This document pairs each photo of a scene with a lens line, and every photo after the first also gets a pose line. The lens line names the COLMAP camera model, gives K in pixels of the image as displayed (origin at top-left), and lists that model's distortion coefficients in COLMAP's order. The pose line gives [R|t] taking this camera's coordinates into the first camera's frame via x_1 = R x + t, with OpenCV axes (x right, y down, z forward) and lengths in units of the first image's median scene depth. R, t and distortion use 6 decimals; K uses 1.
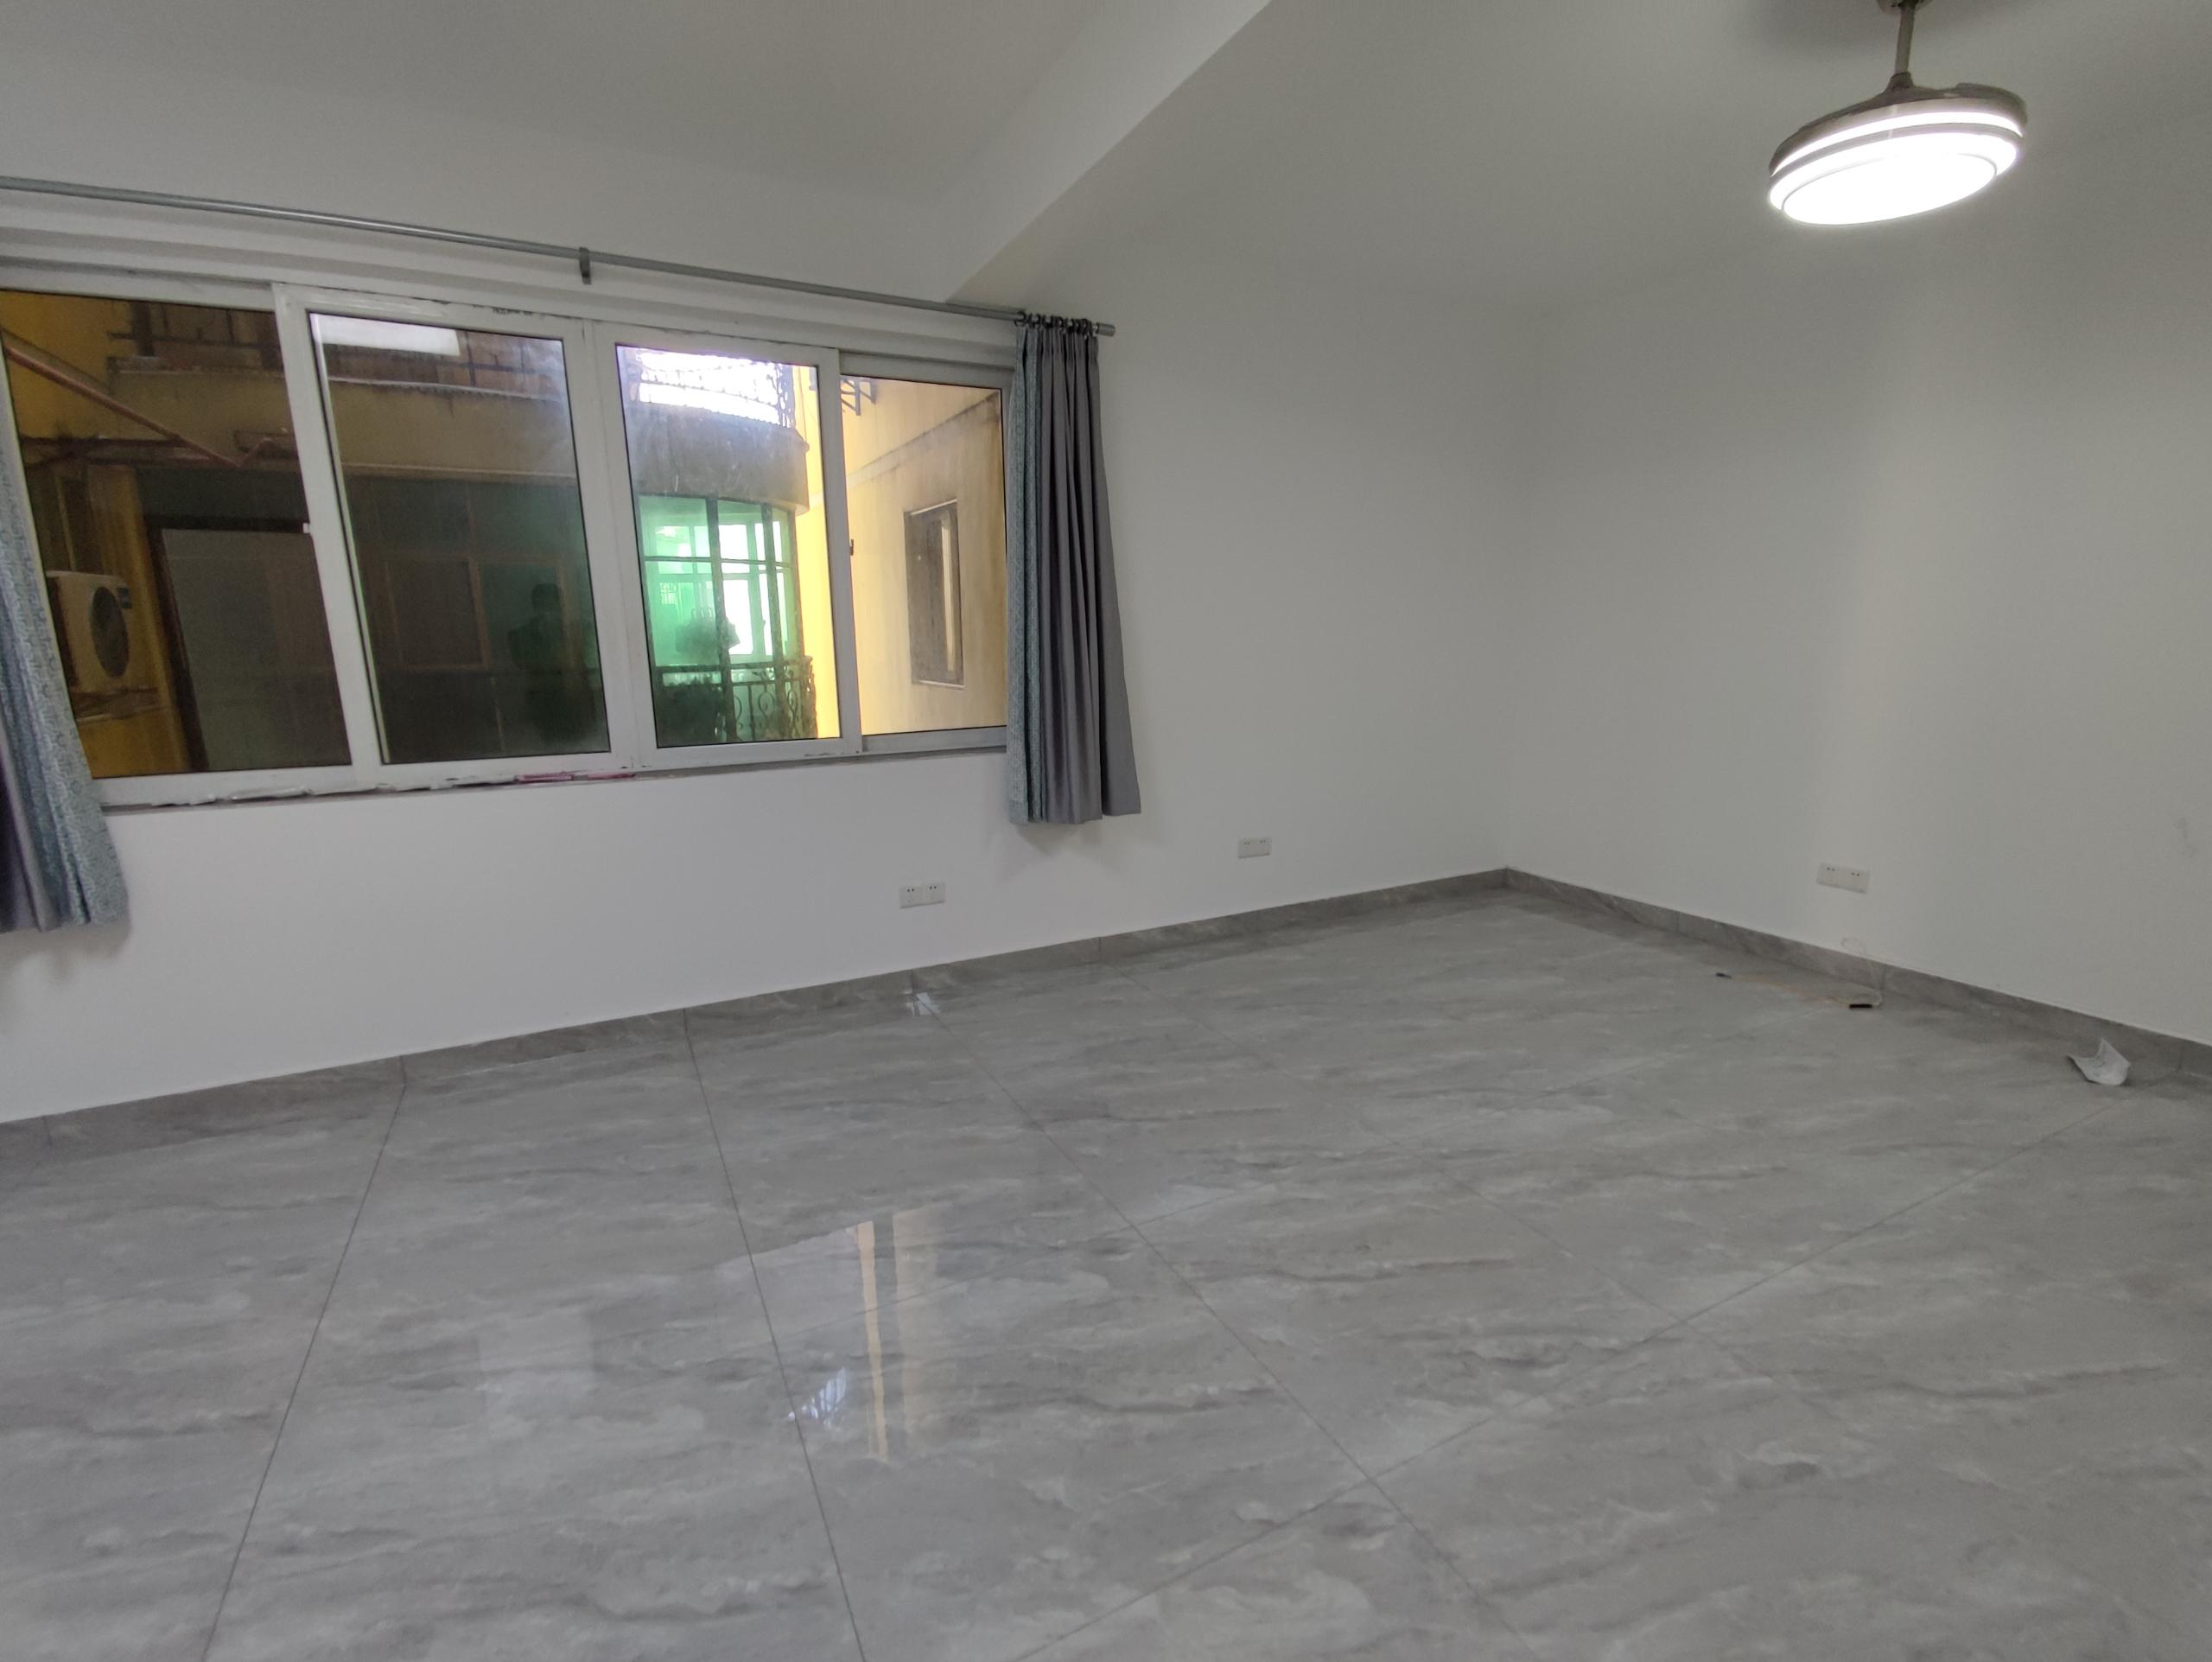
lens RADIAL K [[1001.2, 0, 1119.8], [0, 1001.2, 844.7], [0, 0, 1]] dist [0.008599, -0.003812]
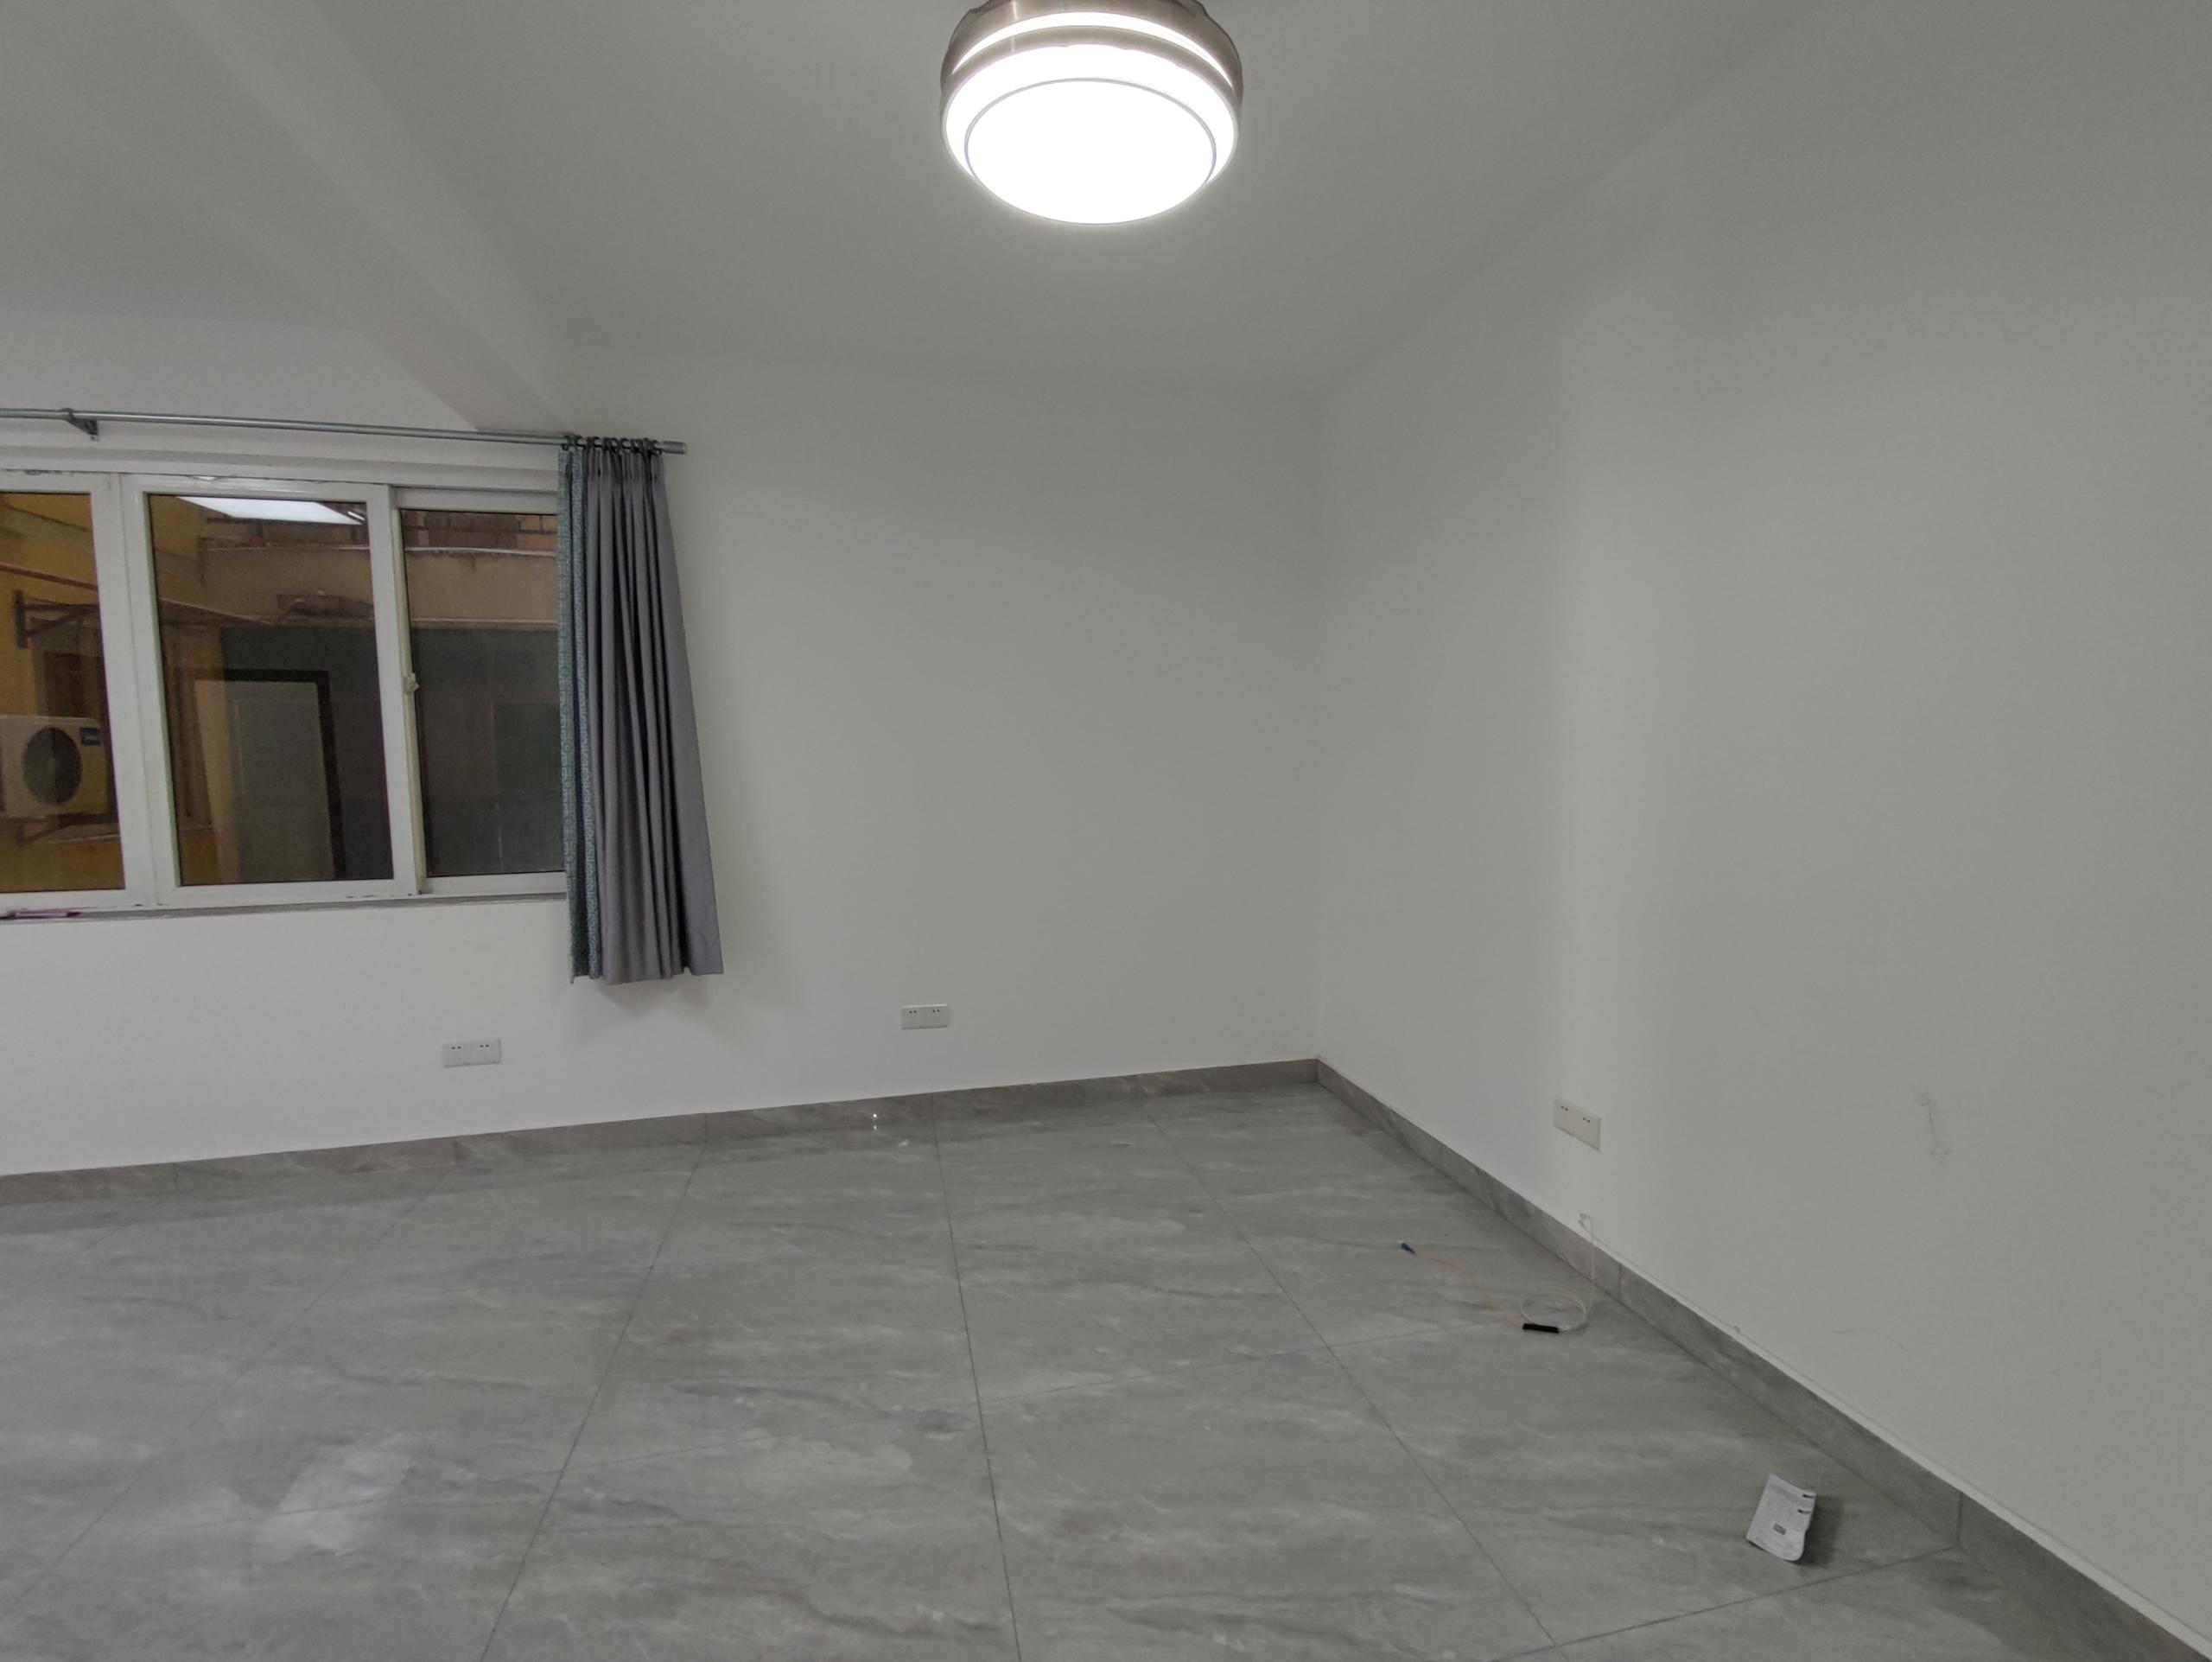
lens RADIAL K [[1001.2, 0, 1123.3], [0, 1001.2, 849.6], [0, 0, 1]] dist [0.008599, -0.003812]
pose [[0.969774, 0.023296, -0.242891, 0.629957], [-0.051793, 0.992402, -0.111610, -0.066346], [0.238446, 0.120816, 0.963611, 0.256942]]
